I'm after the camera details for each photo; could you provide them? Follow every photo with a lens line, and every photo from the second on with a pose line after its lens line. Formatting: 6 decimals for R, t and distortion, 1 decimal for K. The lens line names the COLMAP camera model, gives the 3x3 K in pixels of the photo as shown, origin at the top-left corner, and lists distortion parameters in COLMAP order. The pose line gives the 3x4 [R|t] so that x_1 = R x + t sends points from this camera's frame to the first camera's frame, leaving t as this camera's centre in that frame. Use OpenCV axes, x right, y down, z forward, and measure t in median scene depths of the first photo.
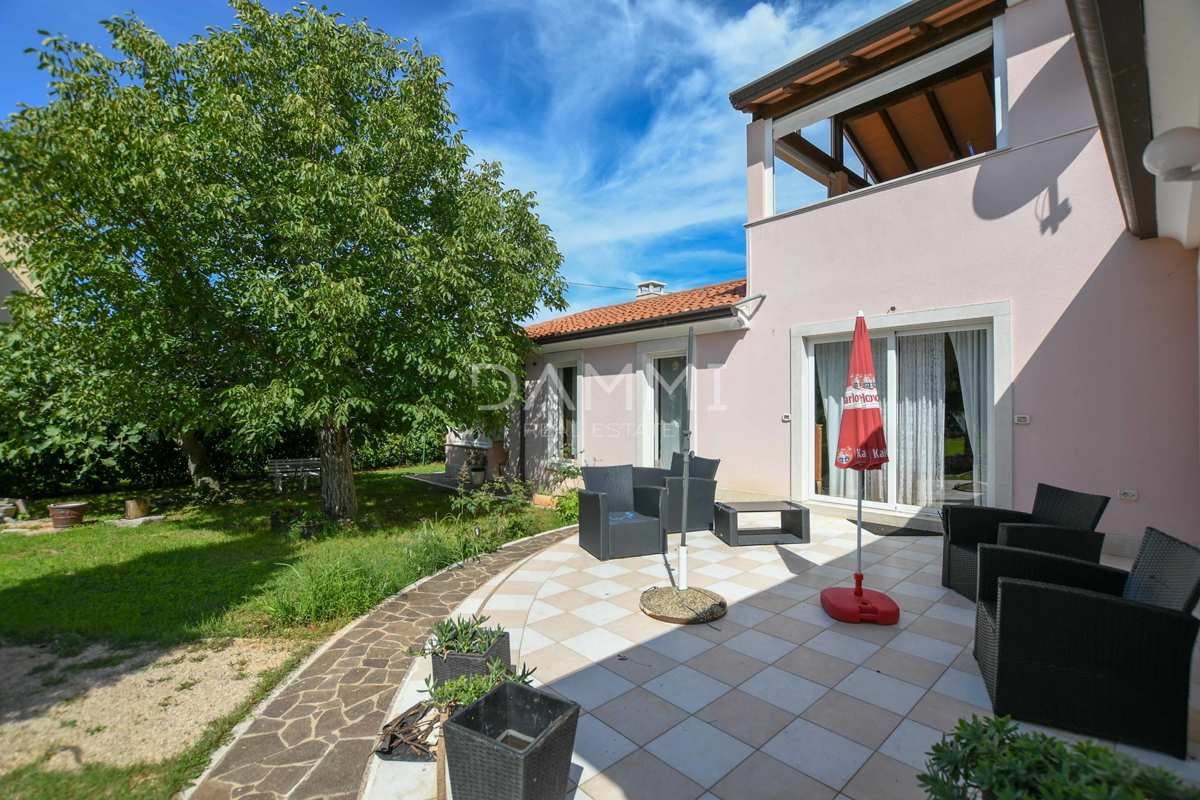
lens RADIAL K [[522.4, 0, 597.2], [0, 522.4, 407.4], [0, 0, 1]] dist [-0.027128, 0.000802]
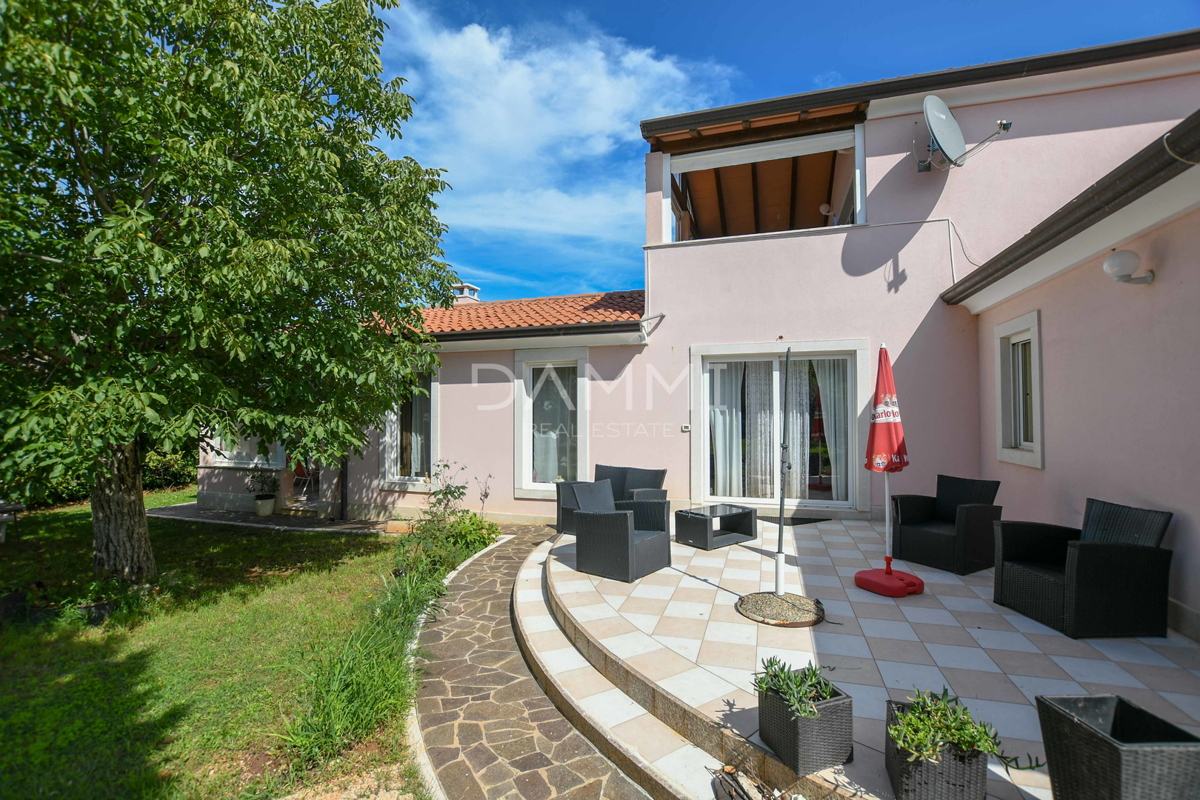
lens RADIAL K [[522.4, 0, 597.2], [0, 522.4, 407.4], [0, 0, 1]] dist [-0.027128, 0.000802]
pose [[0.864515, 0.007561, 0.502550, -0.423609], [0.000031, 0.999886, -0.015097, -0.008672], [-0.502607, 0.013067, 0.864416, 0.168114]]
